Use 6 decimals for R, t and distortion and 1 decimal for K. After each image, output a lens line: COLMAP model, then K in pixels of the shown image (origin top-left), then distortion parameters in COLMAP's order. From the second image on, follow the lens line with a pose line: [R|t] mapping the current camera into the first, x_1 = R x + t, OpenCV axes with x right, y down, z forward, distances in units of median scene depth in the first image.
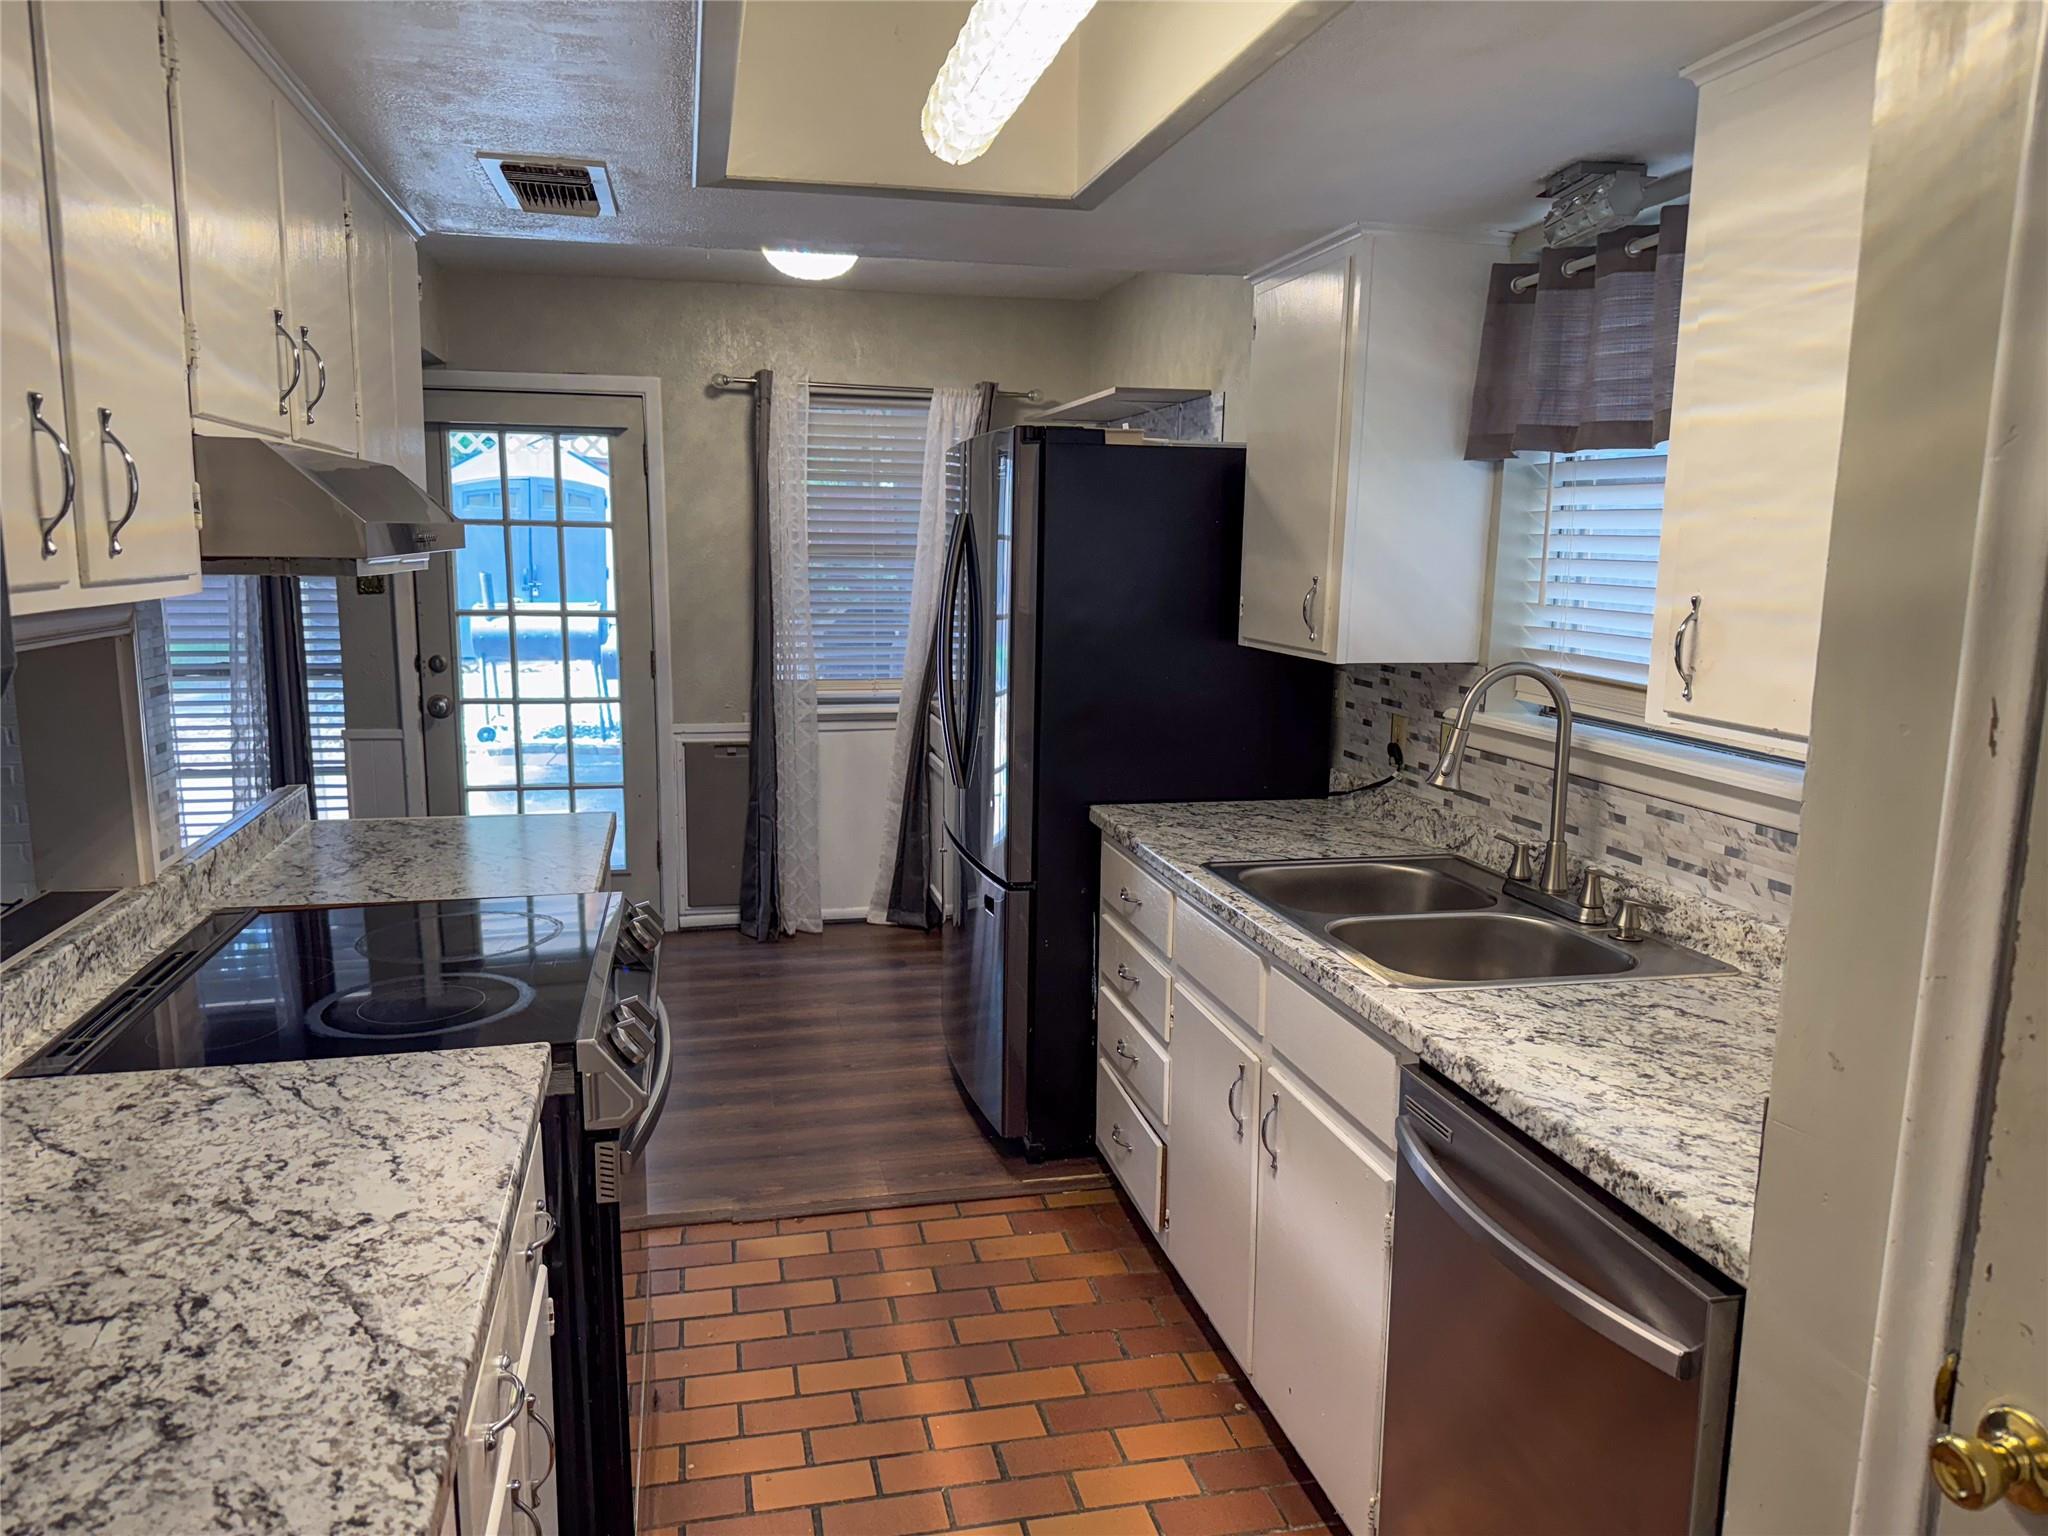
lens RADIAL K [[1446.3, 0, 1024.0], [0, 1446.3, 768.0], [0, 0, 1]] dist [0.077861, -0.003259]
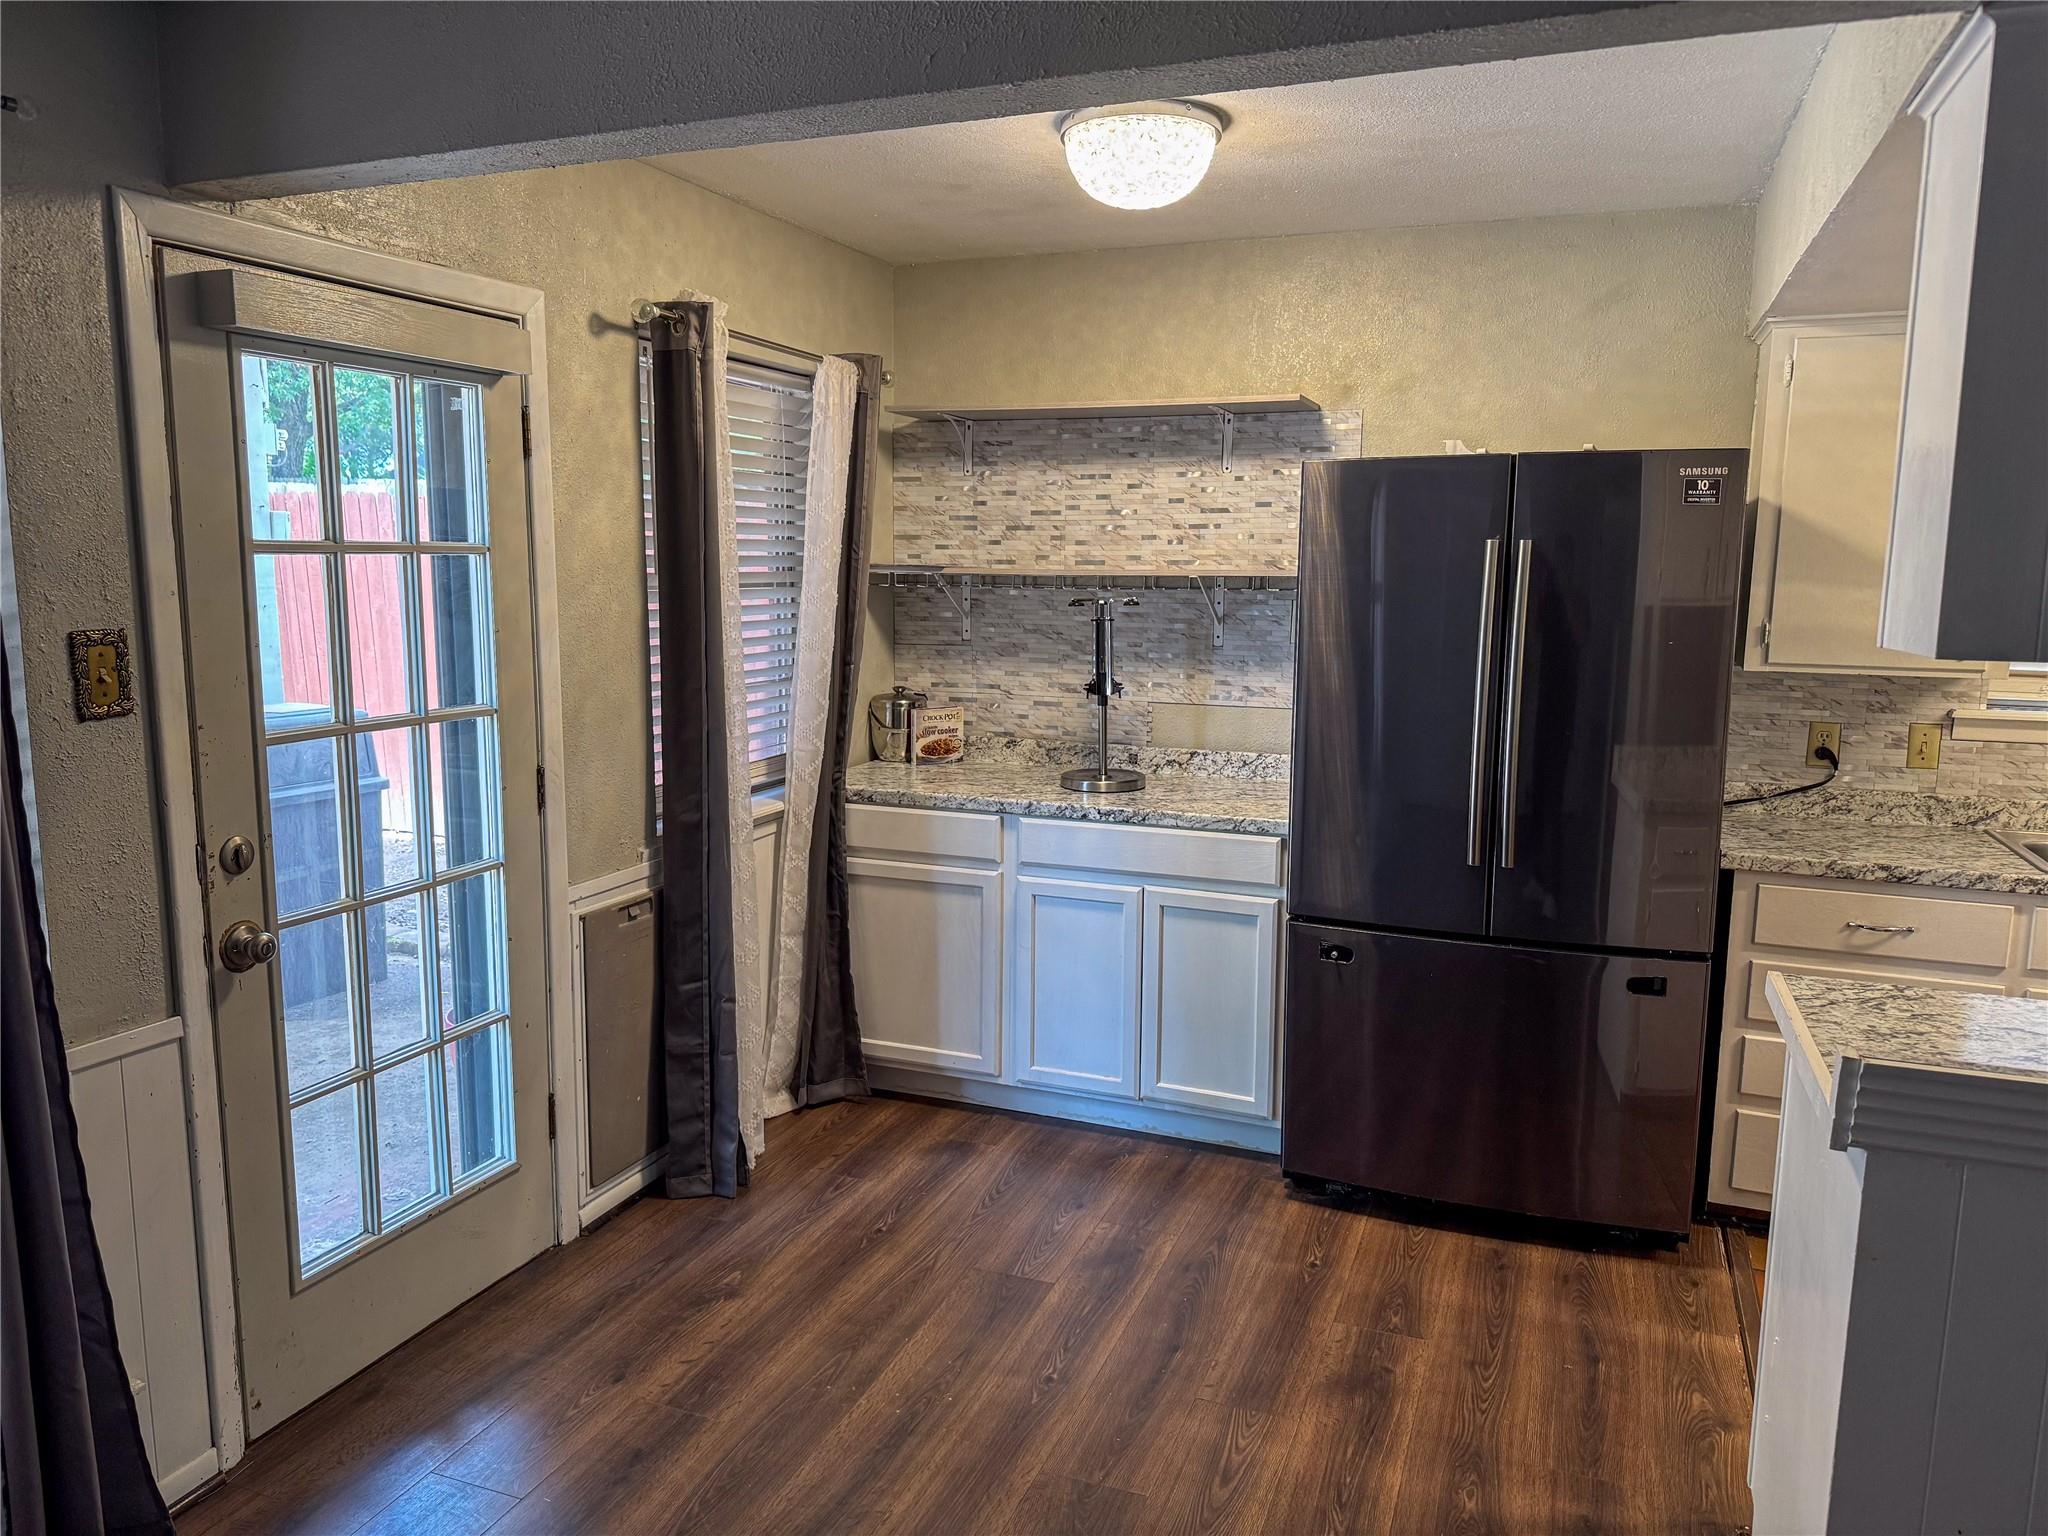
lens RADIAL K [[1446.3, 0, 1024.0], [0, 1446.3, 768.0], [0, 0, 1]] dist [0.077861, -0.003259]
pose [[0.570940, -0.129588, 0.810700, -0.625120], [0.131343, 0.989163, 0.065615, -0.095230], [-0.810417, 0.069018, 0.581774, 0.523176]]
